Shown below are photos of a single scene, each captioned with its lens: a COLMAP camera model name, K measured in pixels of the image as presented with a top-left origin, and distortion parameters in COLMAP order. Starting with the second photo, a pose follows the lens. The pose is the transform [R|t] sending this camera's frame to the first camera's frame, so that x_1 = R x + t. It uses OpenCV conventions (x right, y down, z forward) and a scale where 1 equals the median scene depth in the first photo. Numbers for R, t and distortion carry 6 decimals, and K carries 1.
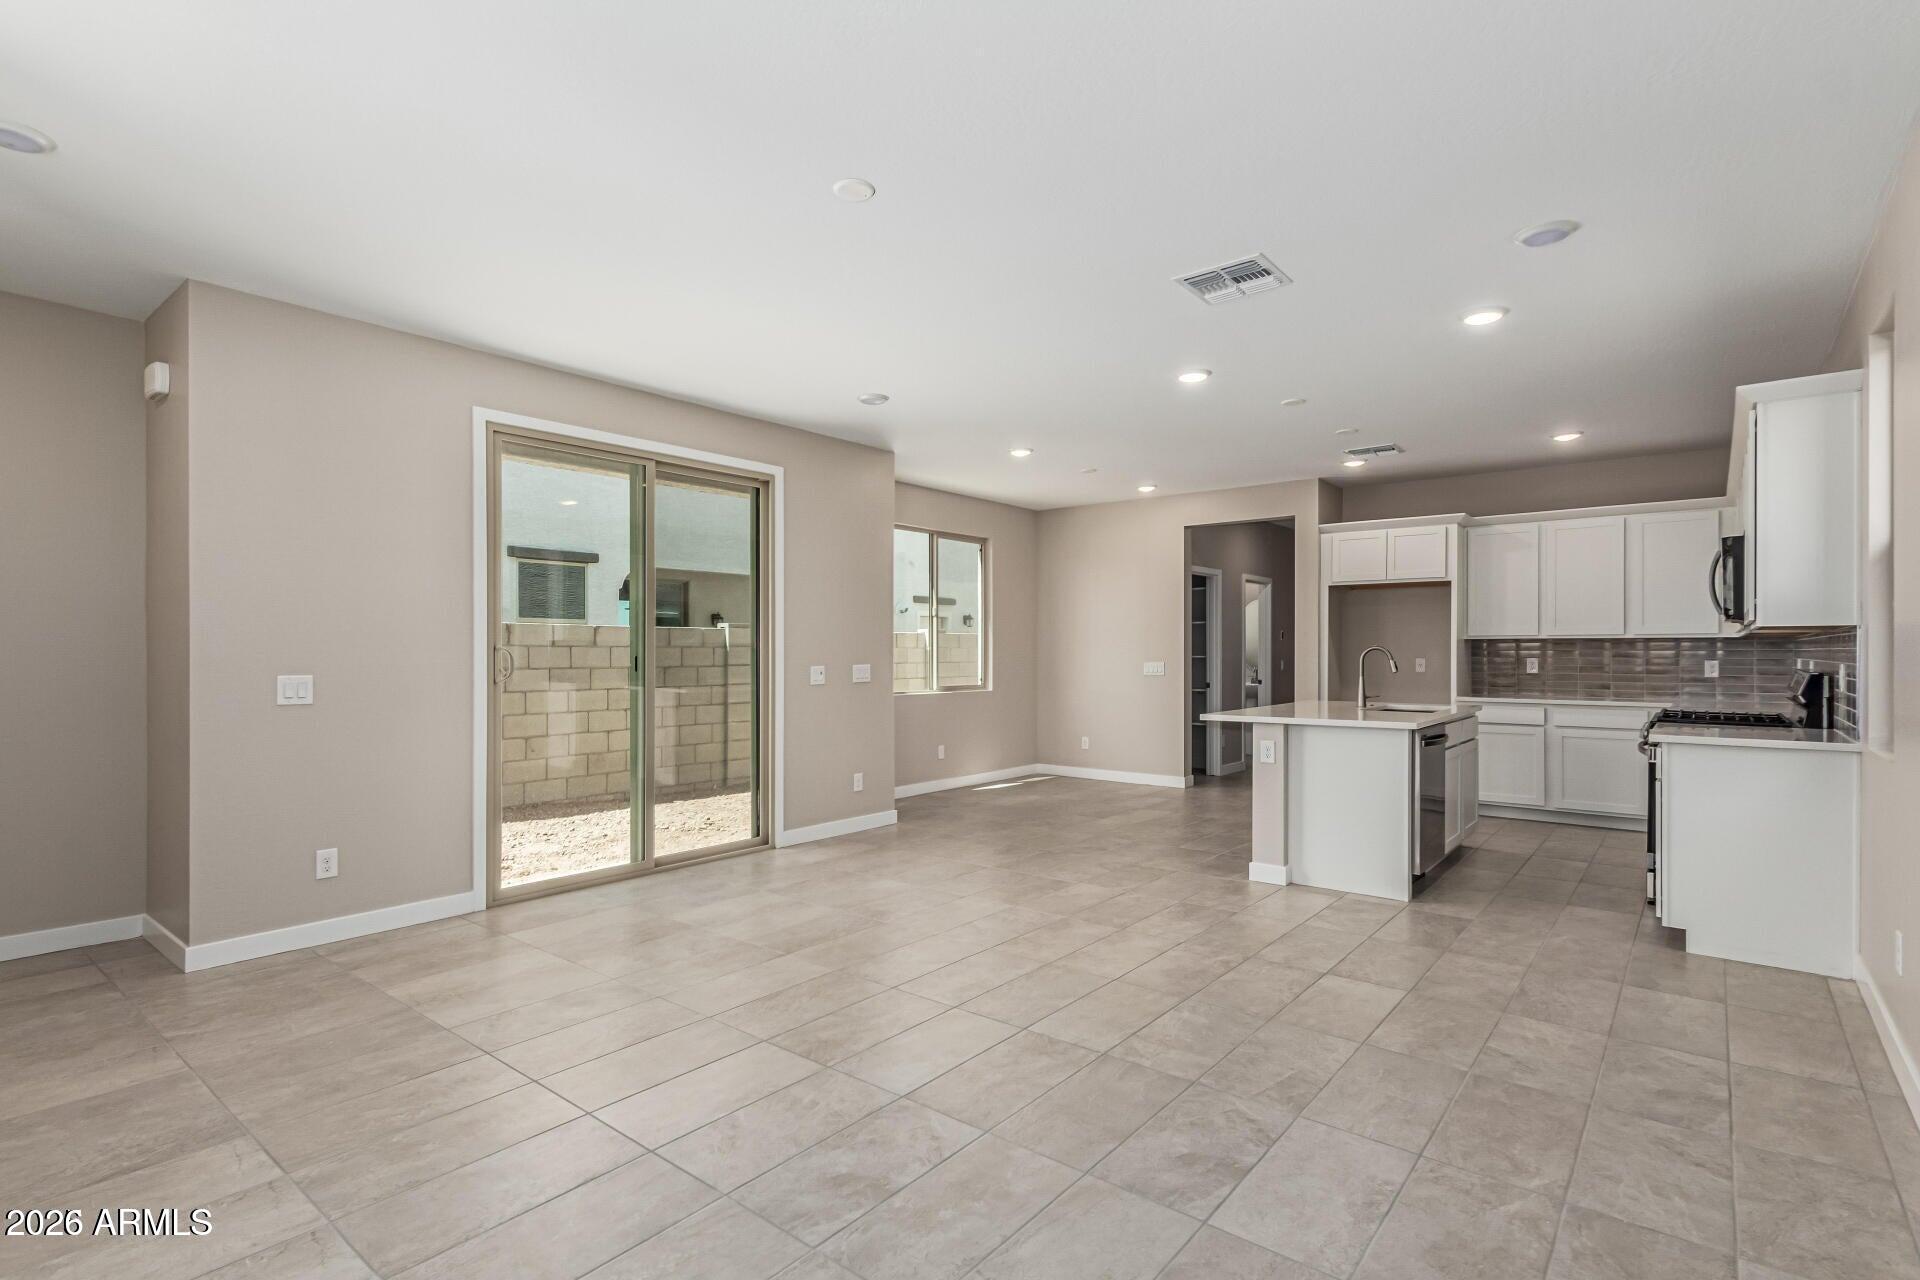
lens RADIAL K [[923.2, 0, 952.8], [0, 923.2, 652.7], [0, 0, 1]] dist [0.009497, -0.003000]
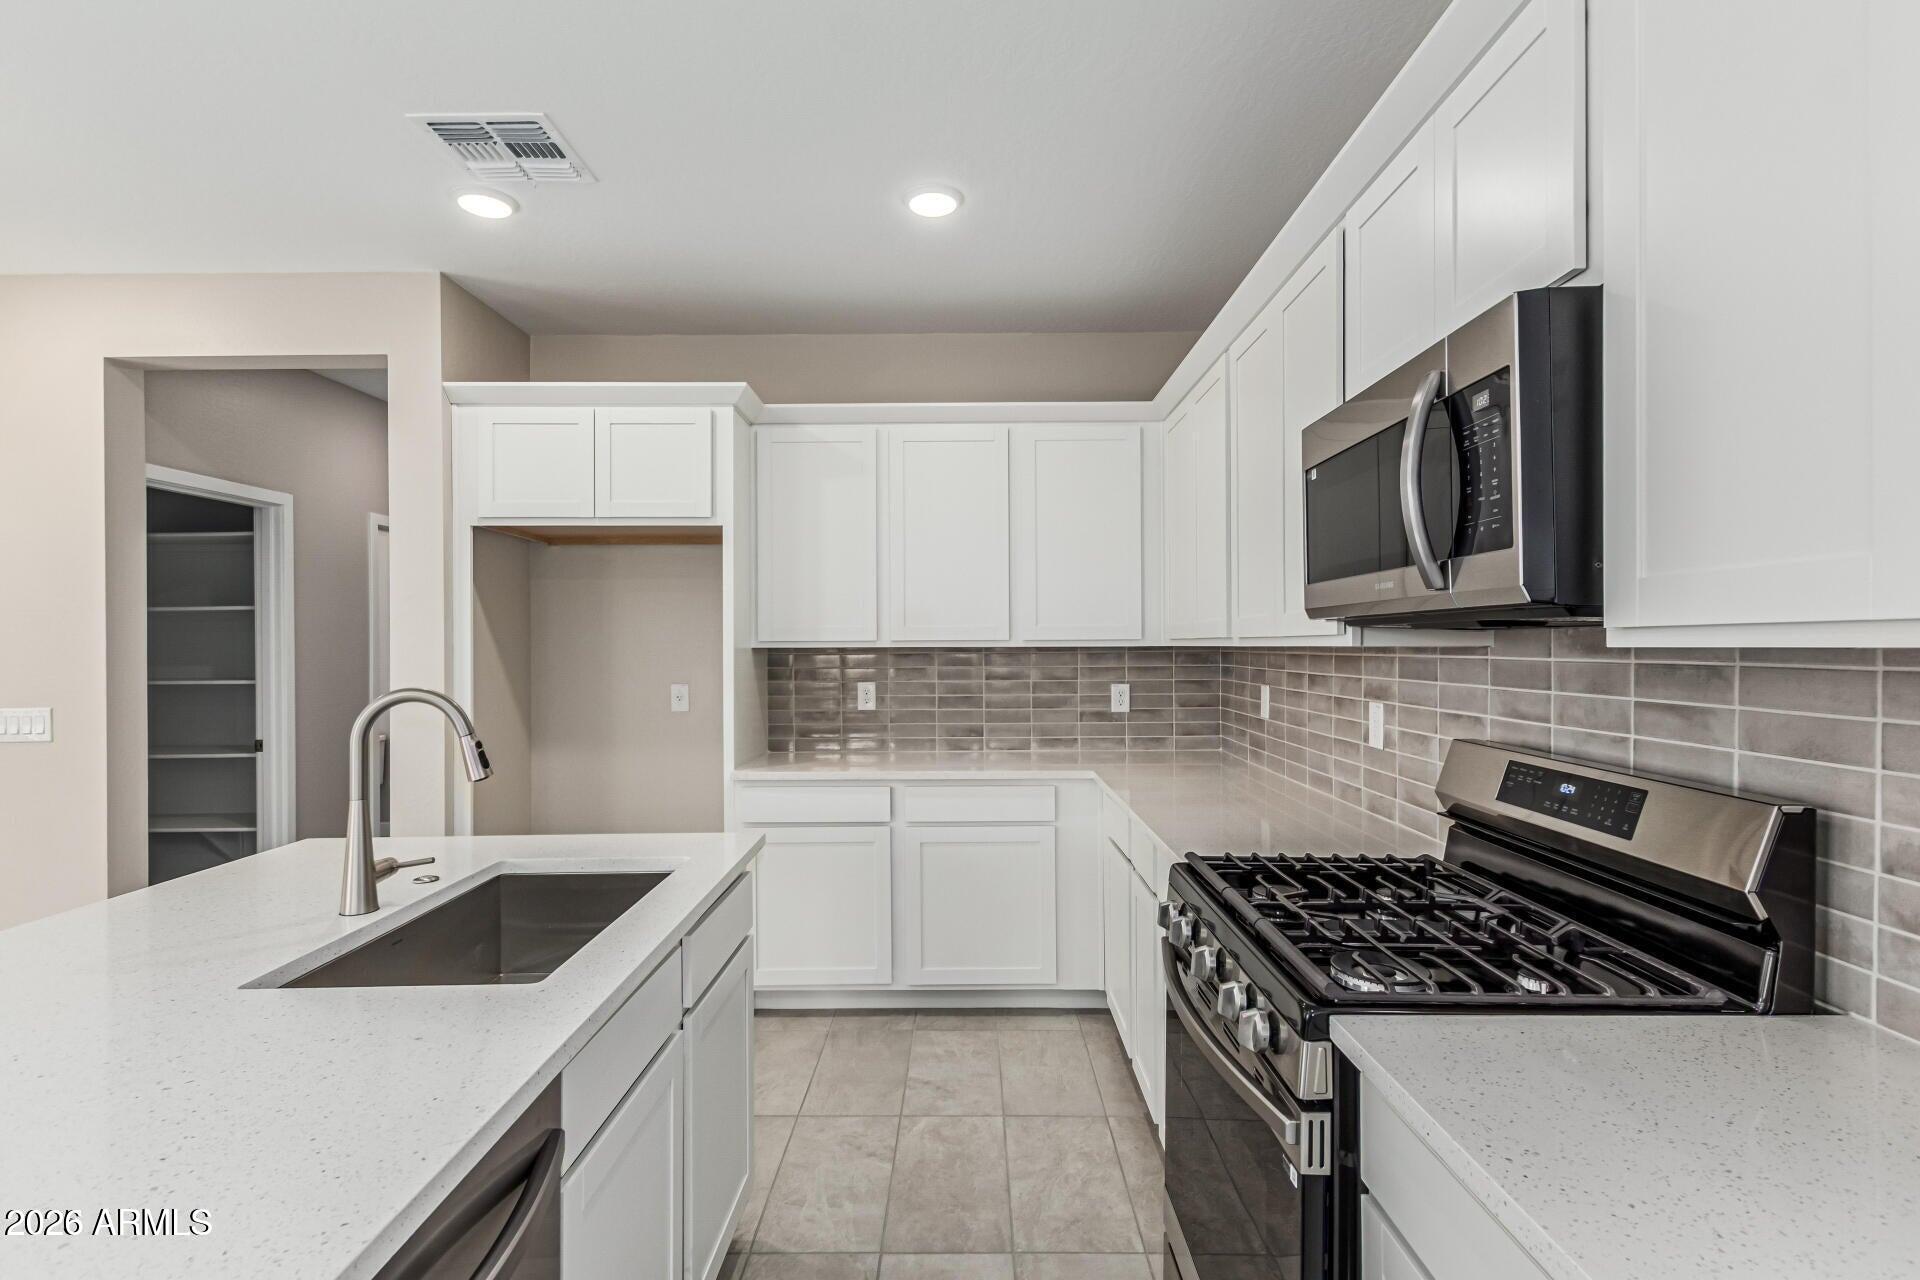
lens RADIAL K [[923.2, 0, 965.0], [0, 923.2, 647.2], [0, 0, 1]] dist [0.009497, -0.003000]
pose [[0.777377, -0.005970, 0.629006, 0.350718], [0.006005, 0.999980, 0.002069, -0.016577], [-0.629006, 0.002169, 0.777398, 0.576036]]
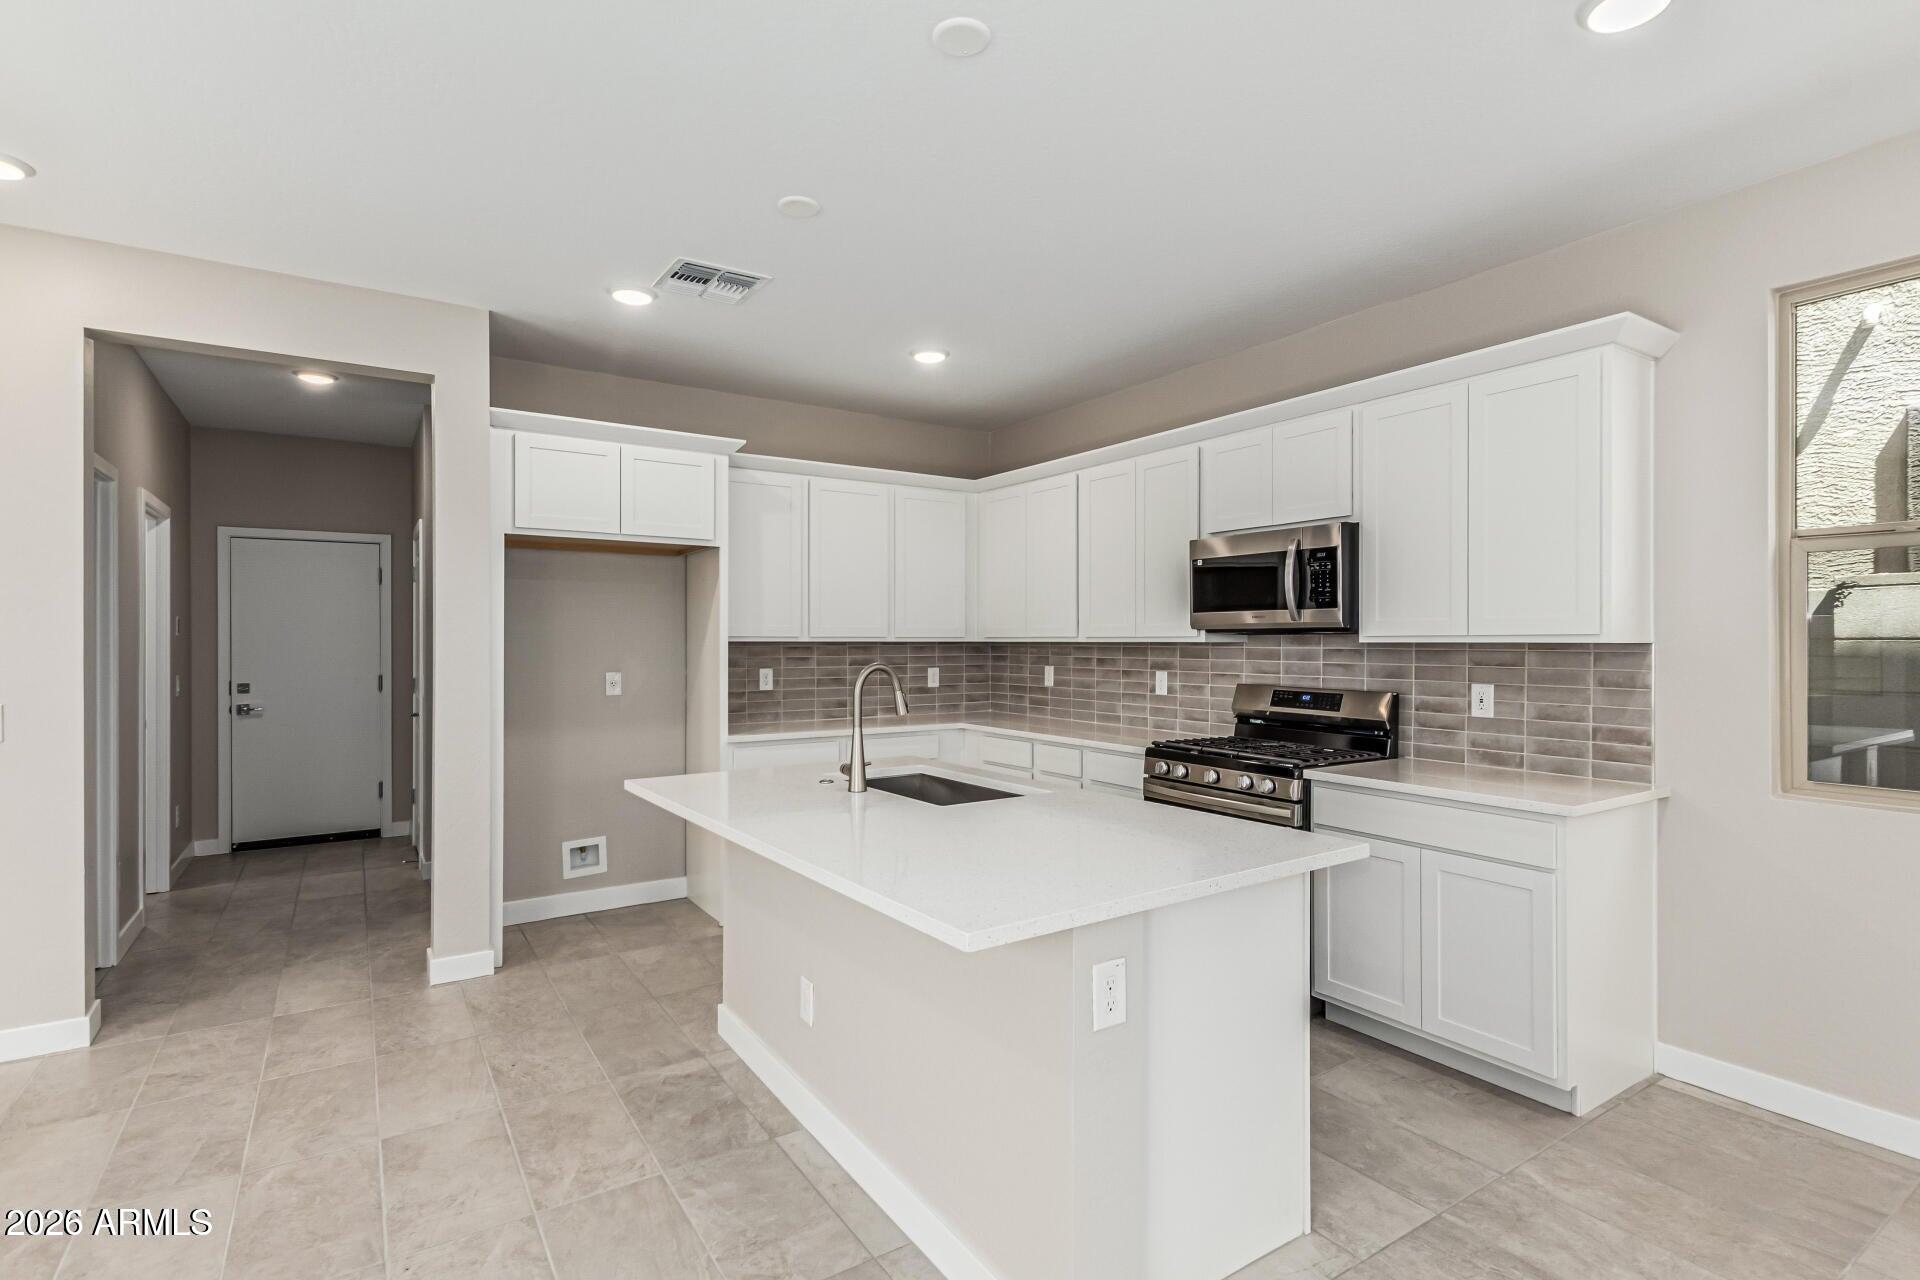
lens RADIAL K [[923.2, 0, 968.5], [0, 923.2, 644.4], [0, 0, 1]] dist [0.009497, -0.003000]
pose [[0.292075, -0.004329, 0.956386, 0.001601], [0.000251, 0.999990, 0.004449, -0.016647], [-0.956395, -0.001060, 0.292073, 0.688965]]
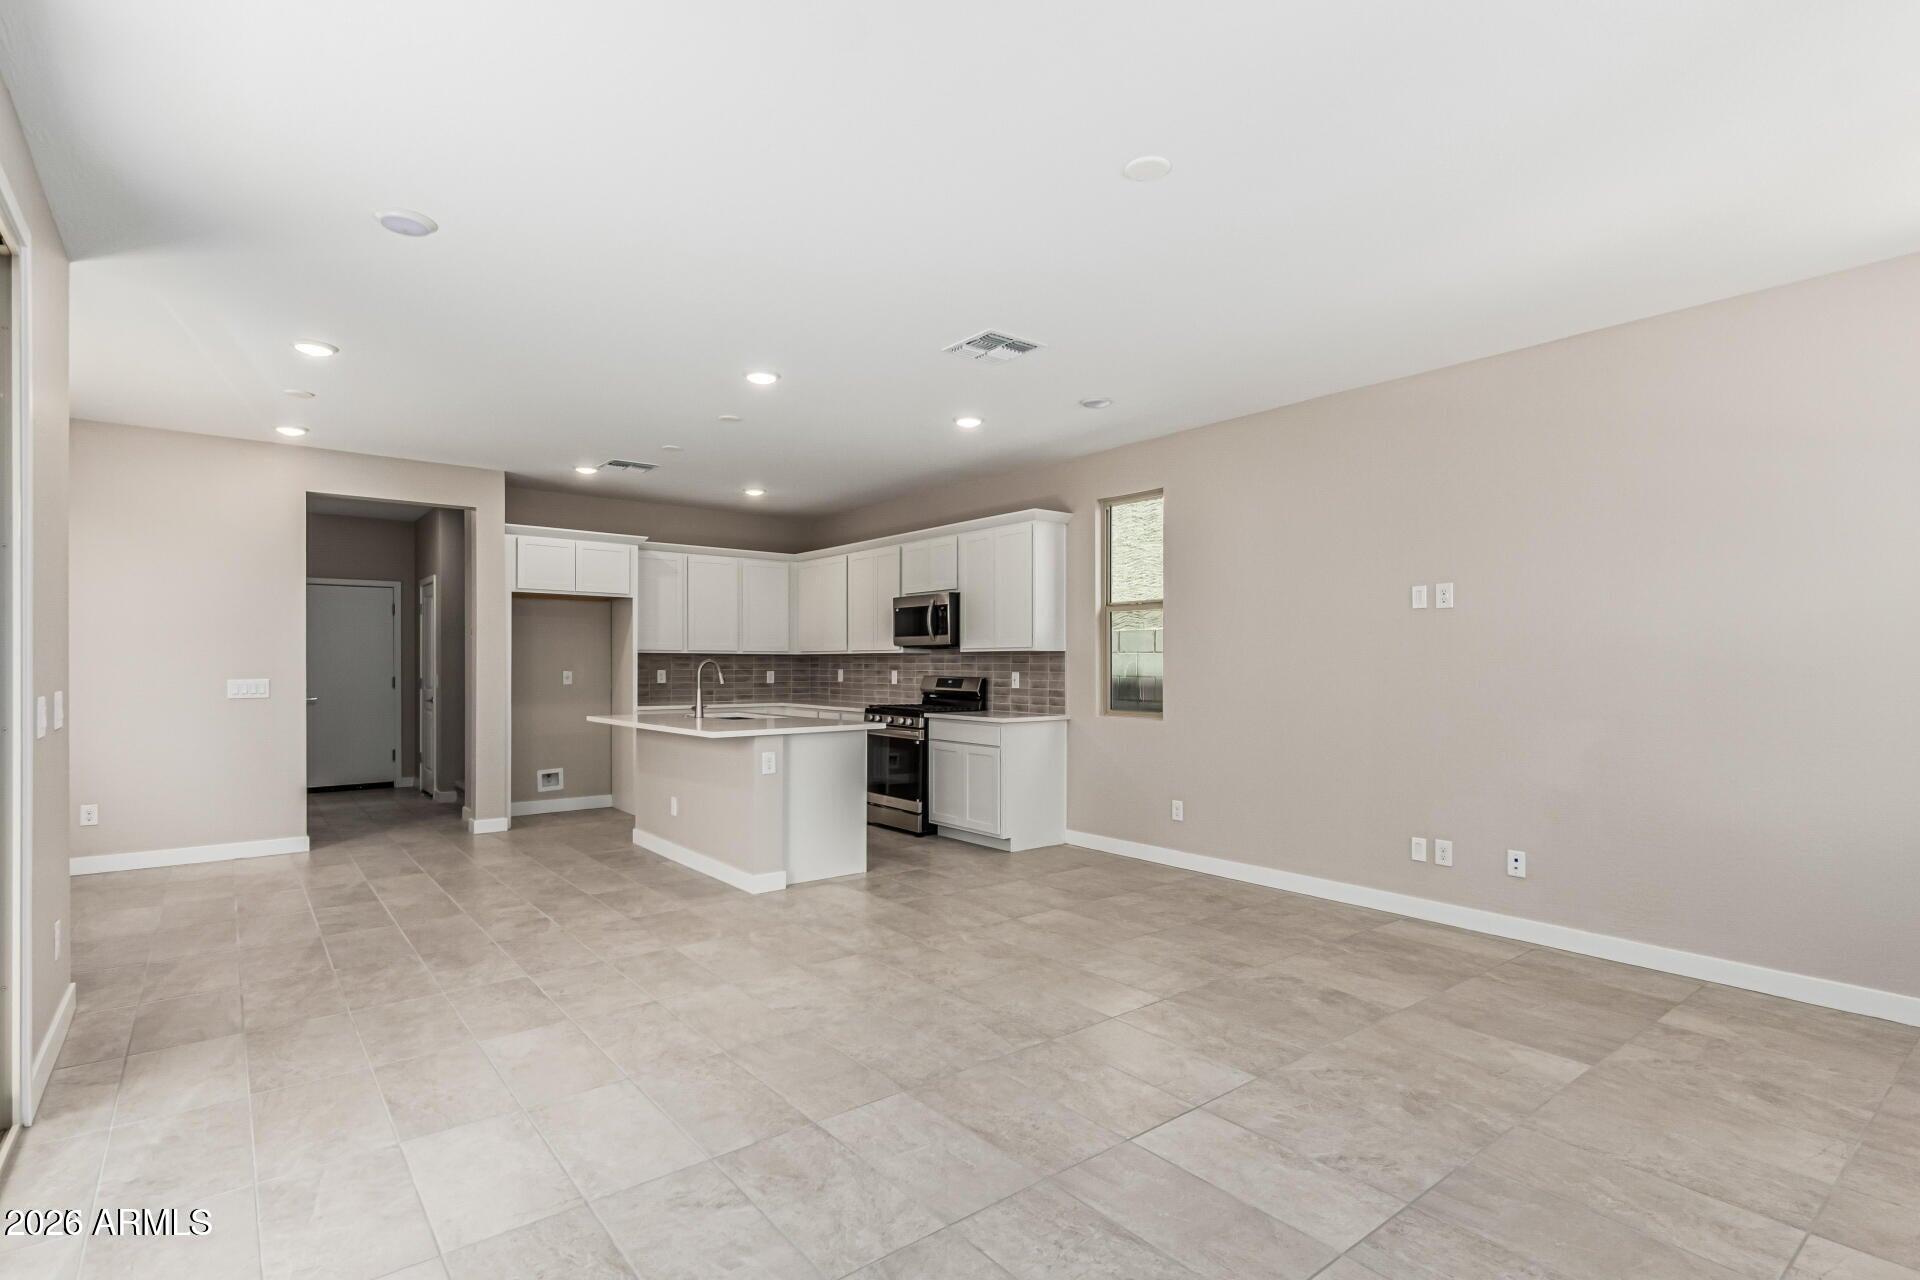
lens RADIAL K [[923.2, 0, 968.2], [0, 923.2, 670.7], [0, 0, 1]] dist [0.009497, -0.003000]
pose [[0.203919, -0.006488, 0.978966, -0.444475], [-0.001214, 0.999976, 0.006880, -0.001753], [-0.978987, -0.002591, 0.203906, 0.417841]]
